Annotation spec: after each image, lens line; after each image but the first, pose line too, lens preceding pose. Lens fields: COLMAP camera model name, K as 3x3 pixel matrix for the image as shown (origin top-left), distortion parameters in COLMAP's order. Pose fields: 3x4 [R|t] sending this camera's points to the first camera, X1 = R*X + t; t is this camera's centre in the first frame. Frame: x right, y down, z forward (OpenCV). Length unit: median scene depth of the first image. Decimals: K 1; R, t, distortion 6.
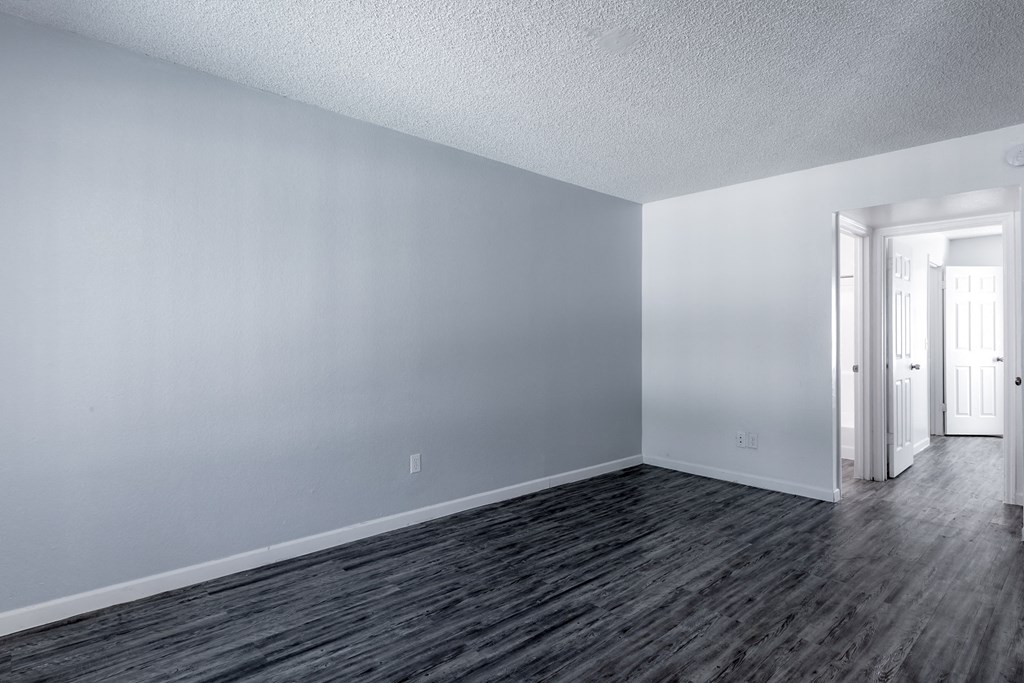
lens RADIAL K [[541.7, 0, 514.3], [0, 541.7, 337.6], [0, 0, 1]] dist [0.003075, 0.001630]
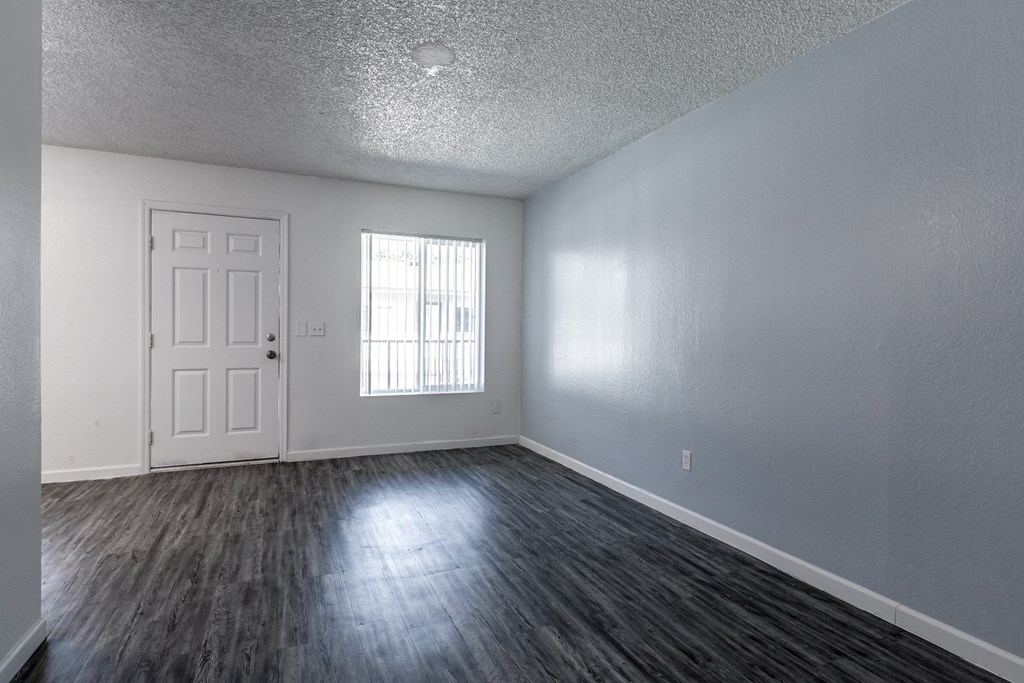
lens RADIAL K [[541.7, 0, 514.3], [0, 541.7, 337.6], [0, 0, 1]] dist [0.003075, 0.001630]
pose [[-0.329893, 0.005223, -0.944004, 0.873050], [-0.009107, 0.999921, 0.008715, 0.021116], [0.943974, 0.011472, -0.329820, 1.131800]]
